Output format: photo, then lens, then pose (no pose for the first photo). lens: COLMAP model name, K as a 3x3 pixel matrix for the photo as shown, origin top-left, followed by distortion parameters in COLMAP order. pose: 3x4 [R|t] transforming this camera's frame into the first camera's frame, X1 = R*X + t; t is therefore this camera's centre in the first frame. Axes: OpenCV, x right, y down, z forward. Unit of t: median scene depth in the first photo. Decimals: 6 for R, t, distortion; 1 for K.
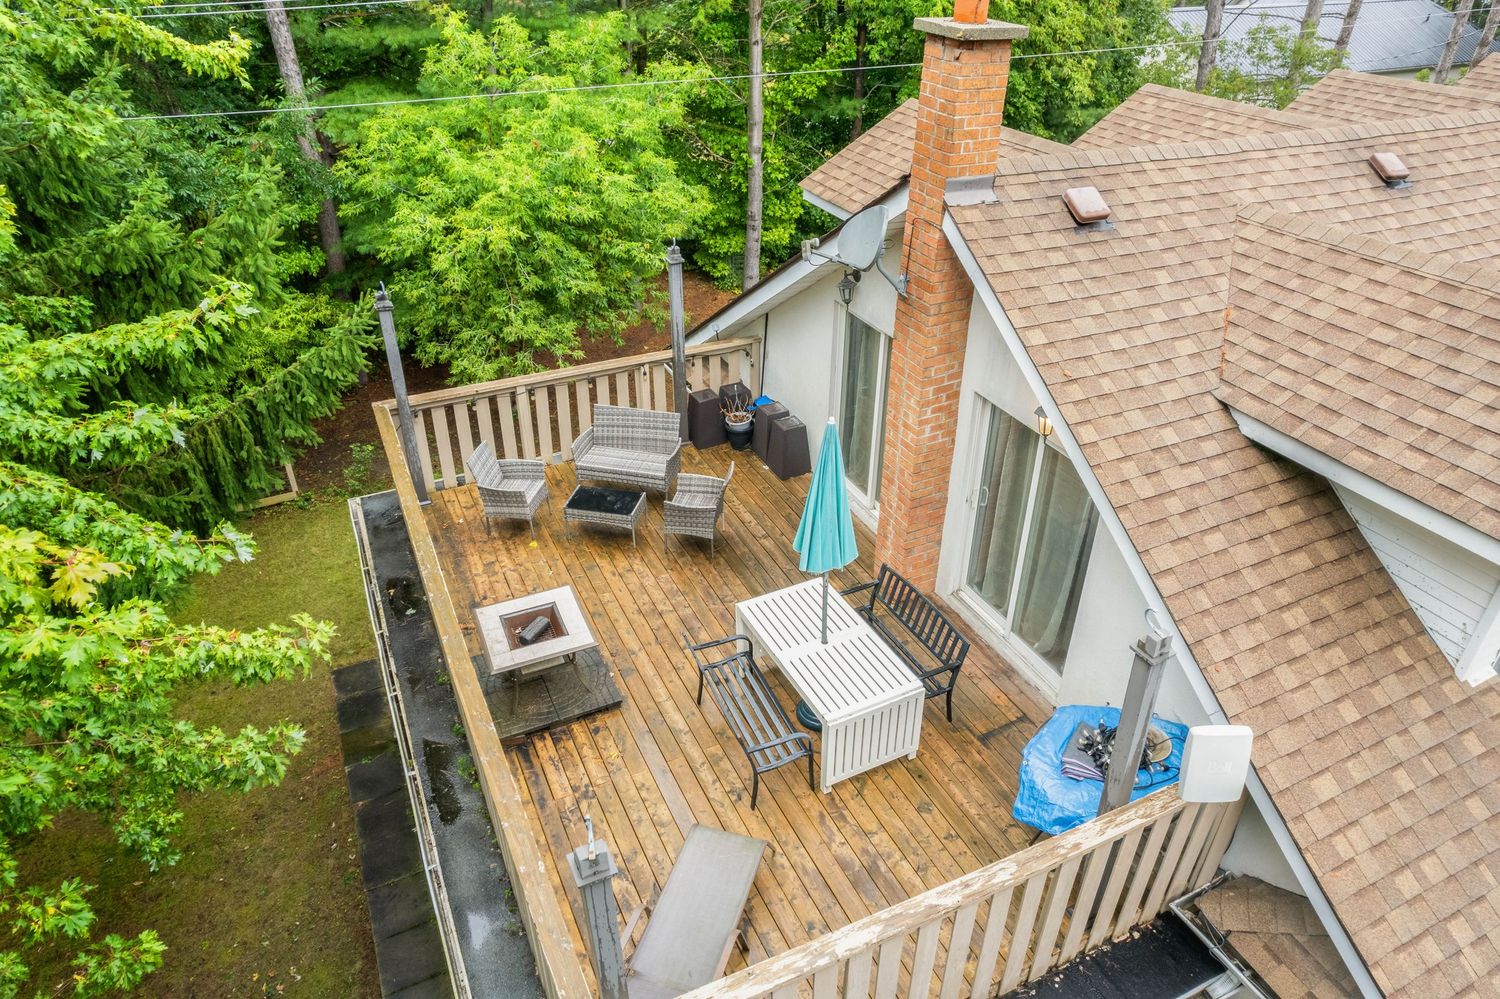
lens RADIAL K [[972.1, 0, 761.9], [0, 972.1, 499.1], [0, 0, 1]] dist [-0.064462, 0.057320]
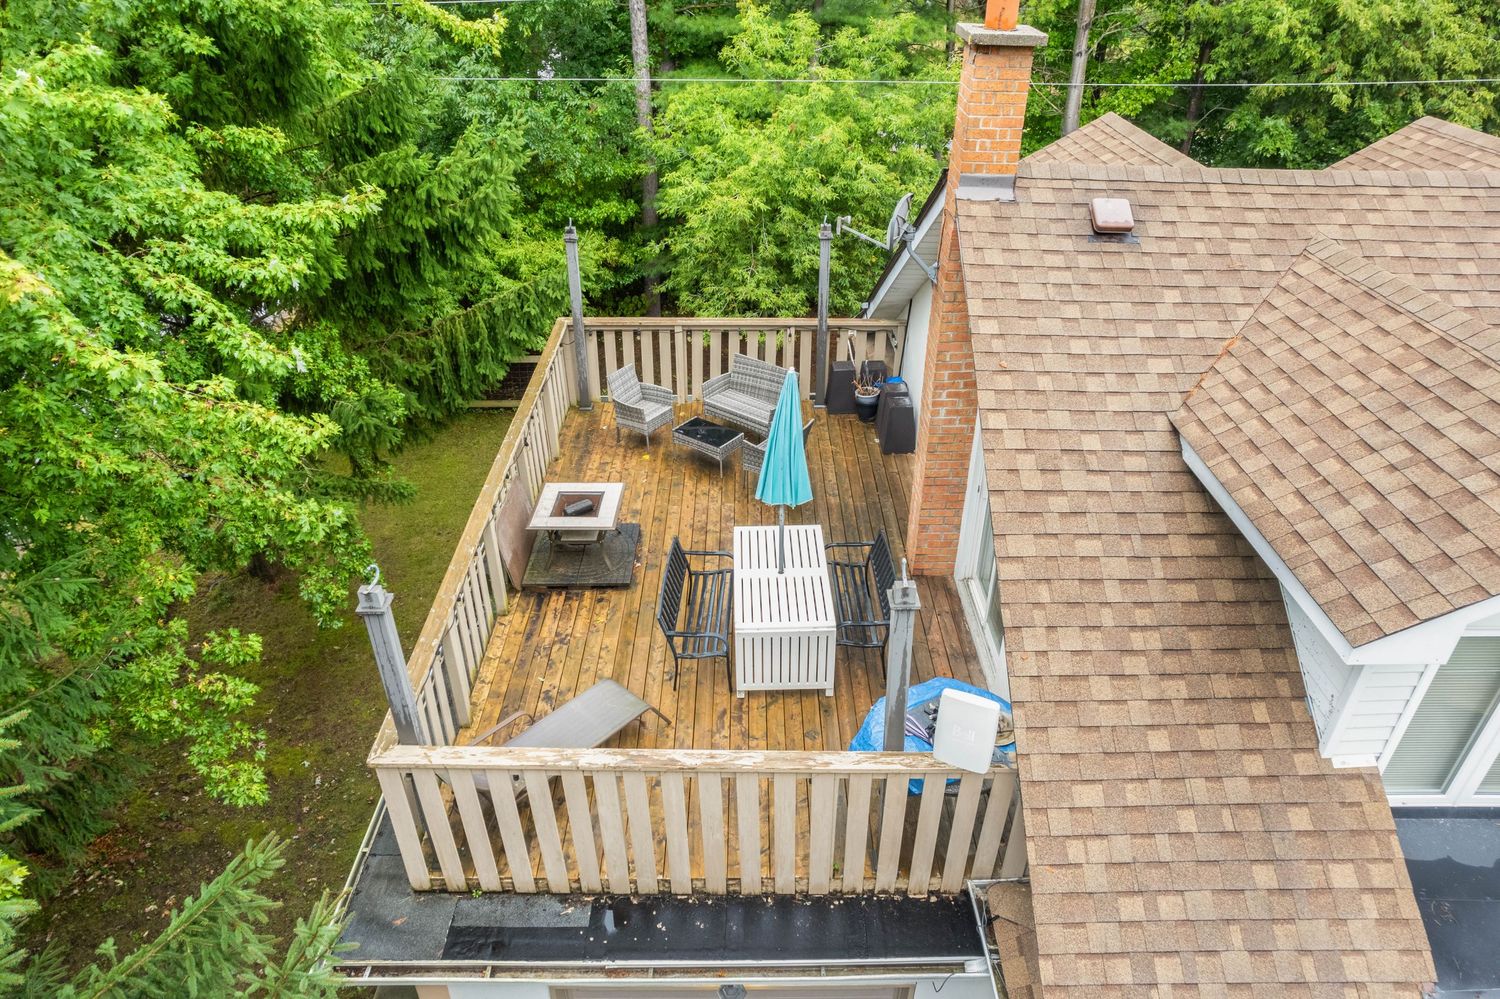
lens RADIAL K [[972.1, 0, 752.8], [0, 972.1, 501.4], [0, 0, 1]] dist [-0.064462, 0.057320]
pose [[0.905321, 0.223754, -0.361009, 0.379607], [-0.224039, 0.973689, 0.041659, 0.025352], [0.360832, 0.043166, 0.931631, -0.055279]]
